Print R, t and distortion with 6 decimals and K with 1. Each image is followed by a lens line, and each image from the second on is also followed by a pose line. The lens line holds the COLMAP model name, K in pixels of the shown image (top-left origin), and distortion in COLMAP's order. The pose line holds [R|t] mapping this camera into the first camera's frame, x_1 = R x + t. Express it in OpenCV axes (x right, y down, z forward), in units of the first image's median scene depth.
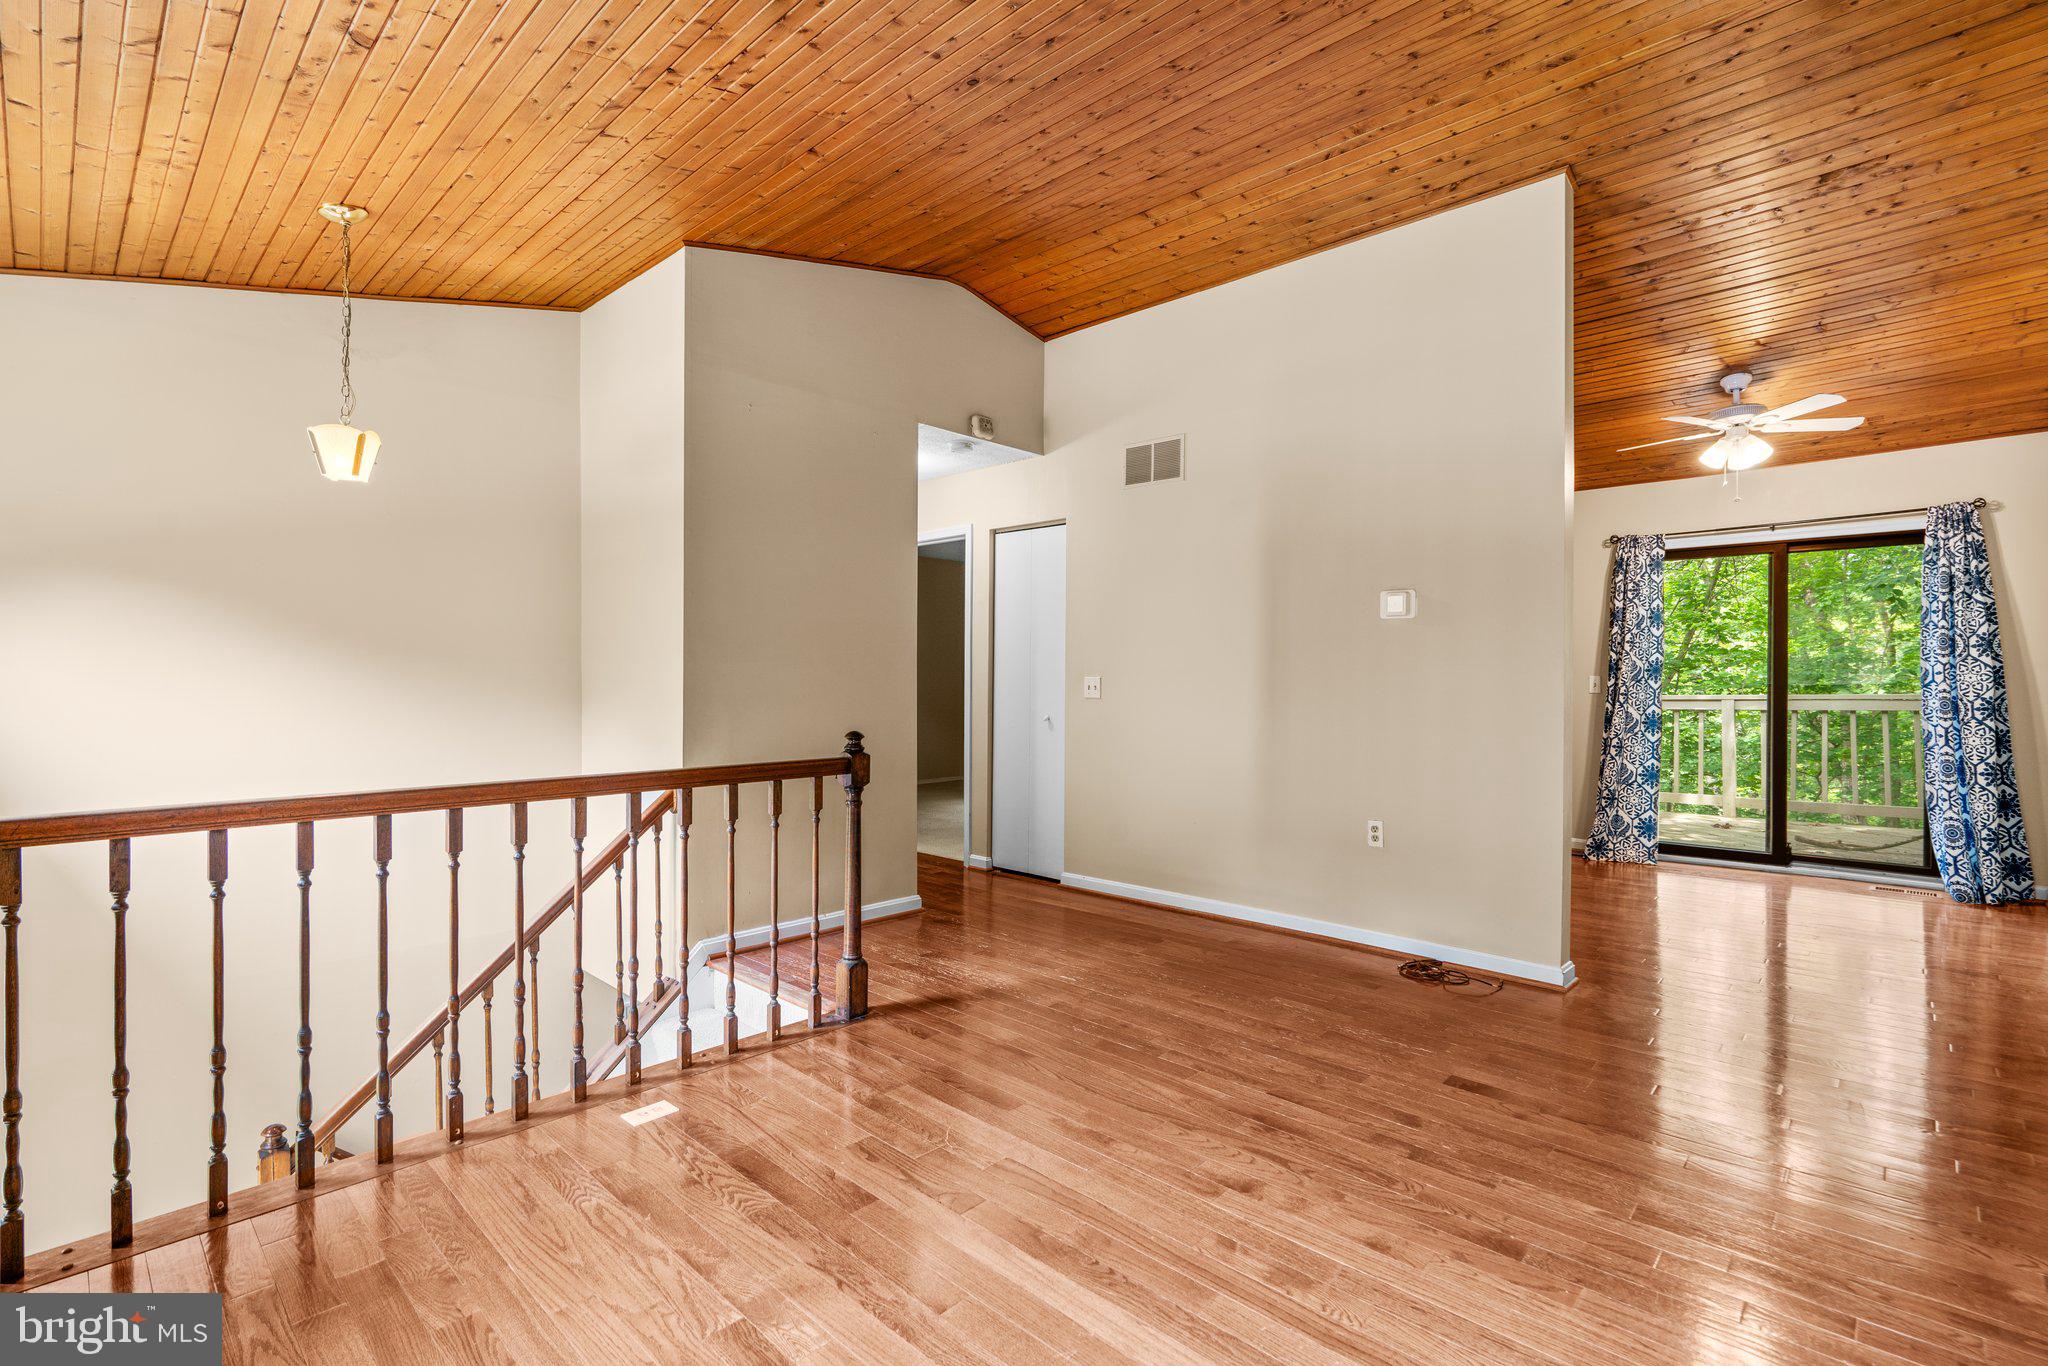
lens RADIAL K [[927.0, 0, 1025.4], [0, 927.0, 679.3], [0, 0, 1]] dist [-0.011088, 0.003841]
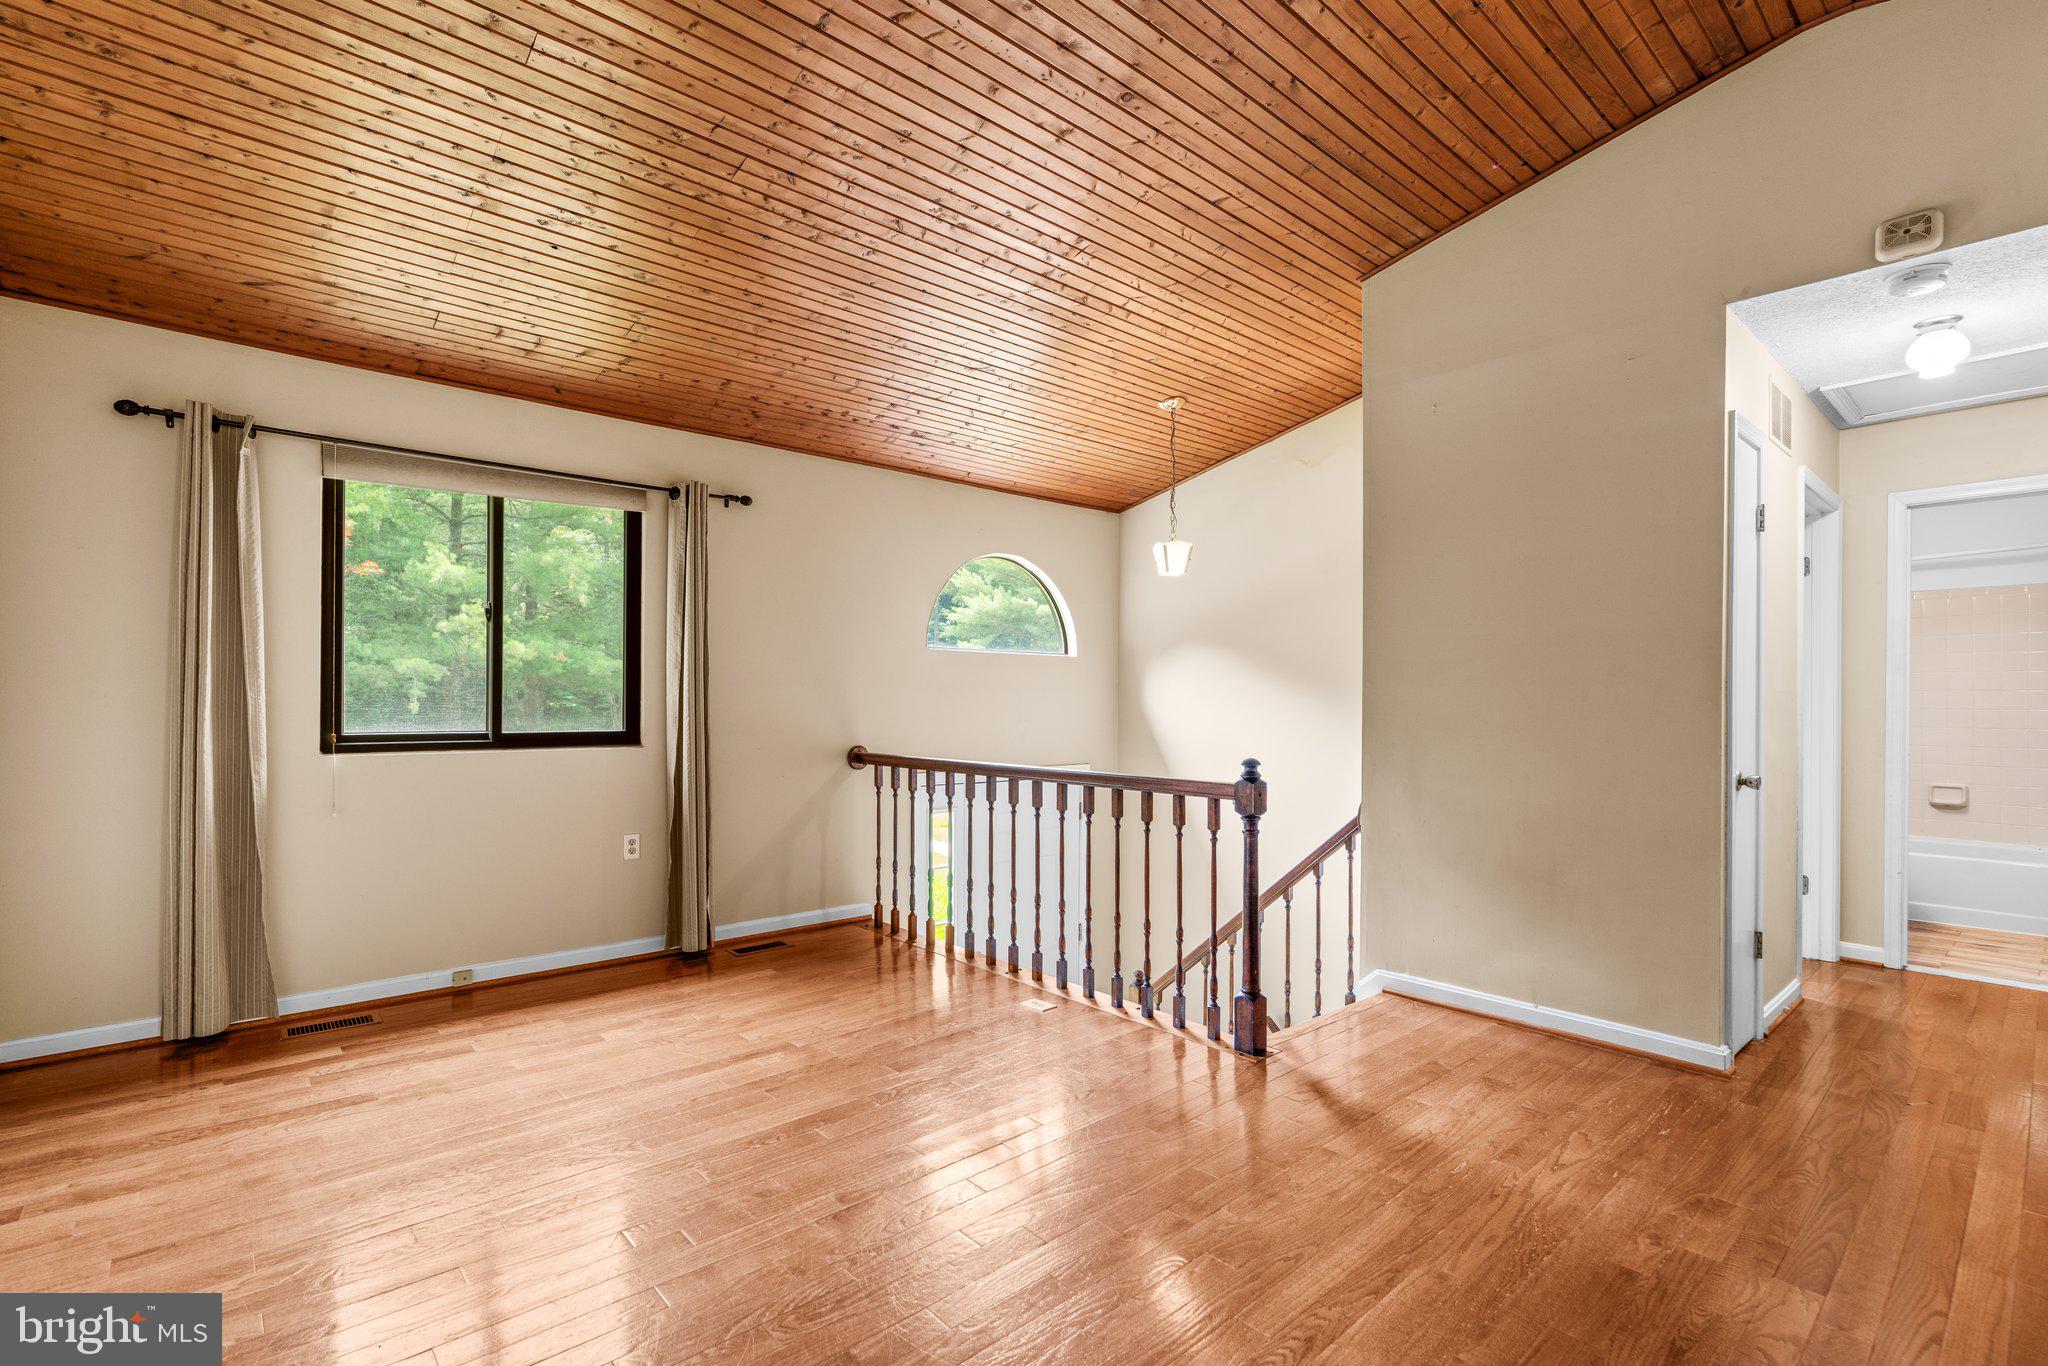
lens RADIAL K [[927.0, 0, 1025.8], [0, 927.0, 696.5], [0, 0, 1]] dist [-0.011088, 0.003841]
pose [[-0.070290, -0.006370, -0.997506, 0.530355], [-0.005361, 0.999968, -0.006008, -0.000684], [0.997512, 0.004926, -0.070322, 0.553001]]
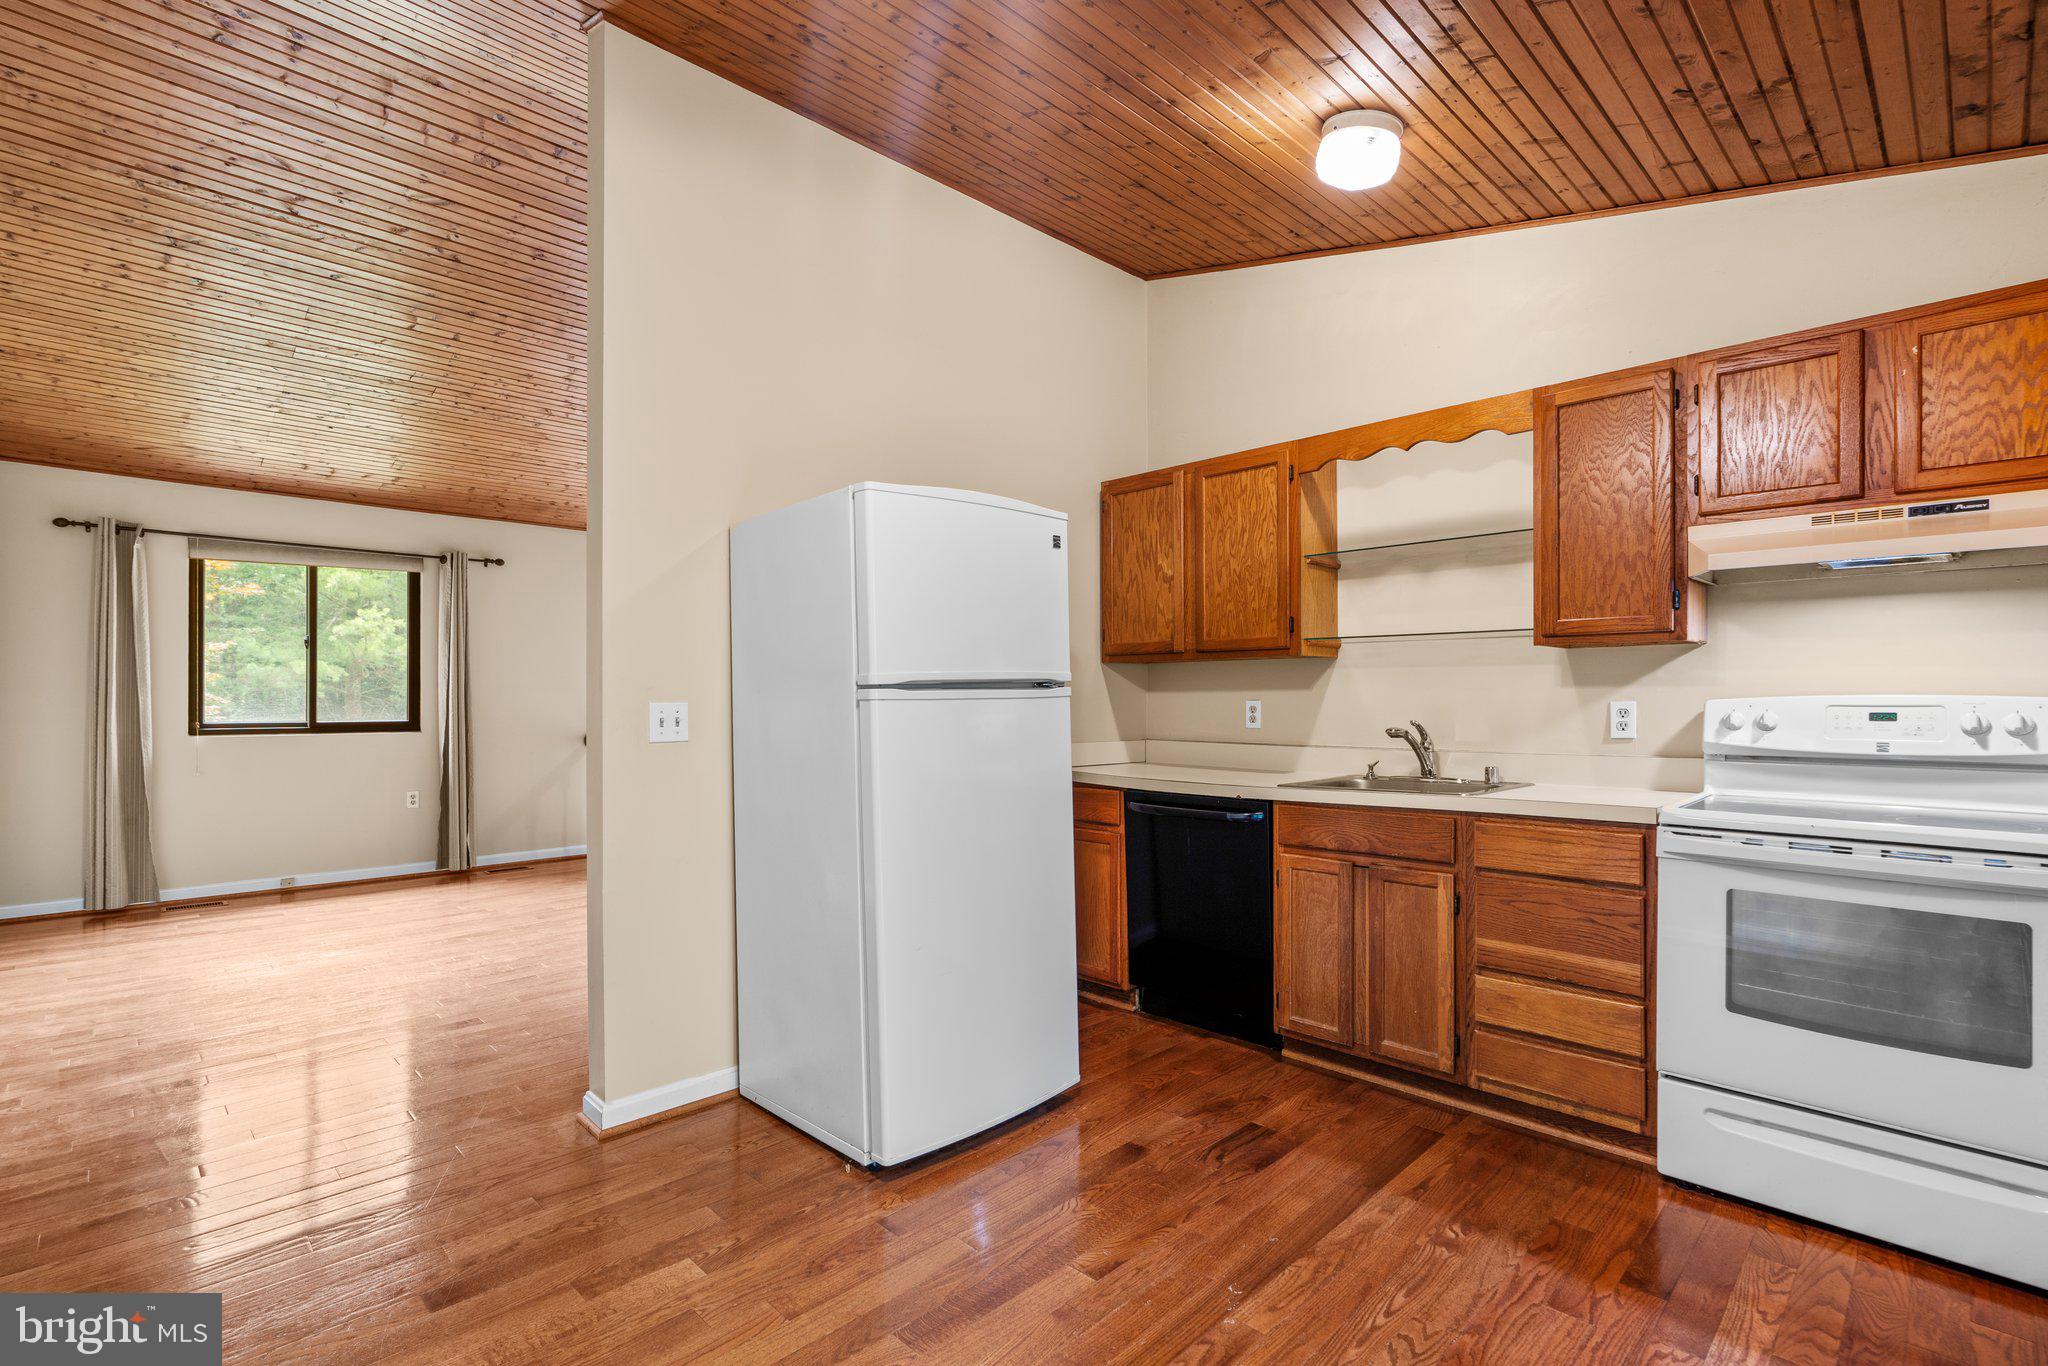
lens RADIAL K [[927.0, 0, 1005.3], [0, 927.0, 694.7], [0, 0, 1]] dist [-0.011088, 0.003841]
pose [[-0.022849, -0.005550, -0.999724, 1.002240], [-0.002470, 0.999982, -0.005495, -0.003738], [0.999736, 0.002344, -0.022862, 1.025851]]
